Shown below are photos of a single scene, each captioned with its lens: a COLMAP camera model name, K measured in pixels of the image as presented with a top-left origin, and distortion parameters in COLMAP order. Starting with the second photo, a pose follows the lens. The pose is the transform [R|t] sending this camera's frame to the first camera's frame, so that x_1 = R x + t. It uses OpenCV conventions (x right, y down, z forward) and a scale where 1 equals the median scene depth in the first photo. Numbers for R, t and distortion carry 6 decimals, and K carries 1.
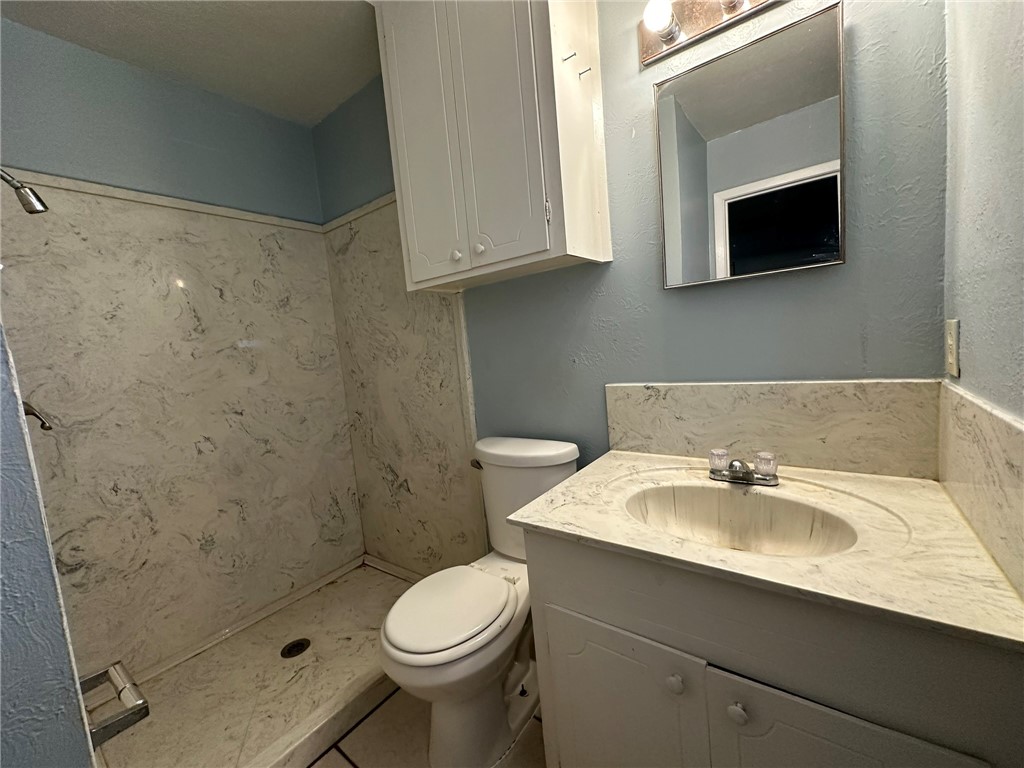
lens RADIAL K [[407.3, 0, 511.2], [0, 407.3, 383.3], [0, 0, 1]] dist [-0.000392, -0.000049]
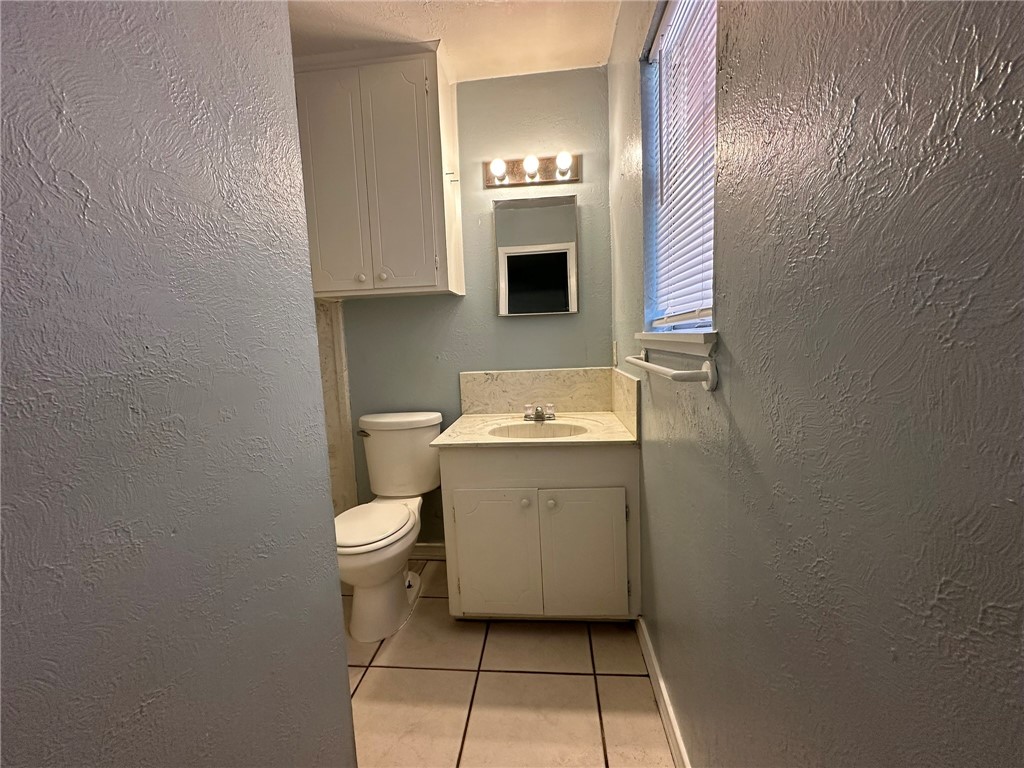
lens RADIAL K [[407.3, 0, 511.2], [0, 407.3, 383.3], [0, 0, 1]] dist [-0.000392, -0.000049]
pose [[0.850469, 0.001621, 0.526022, -0.494876], [0.013873, 0.999578, -0.025510, 0.101474], [-0.525841, 0.028993, 0.850088, -0.505410]]
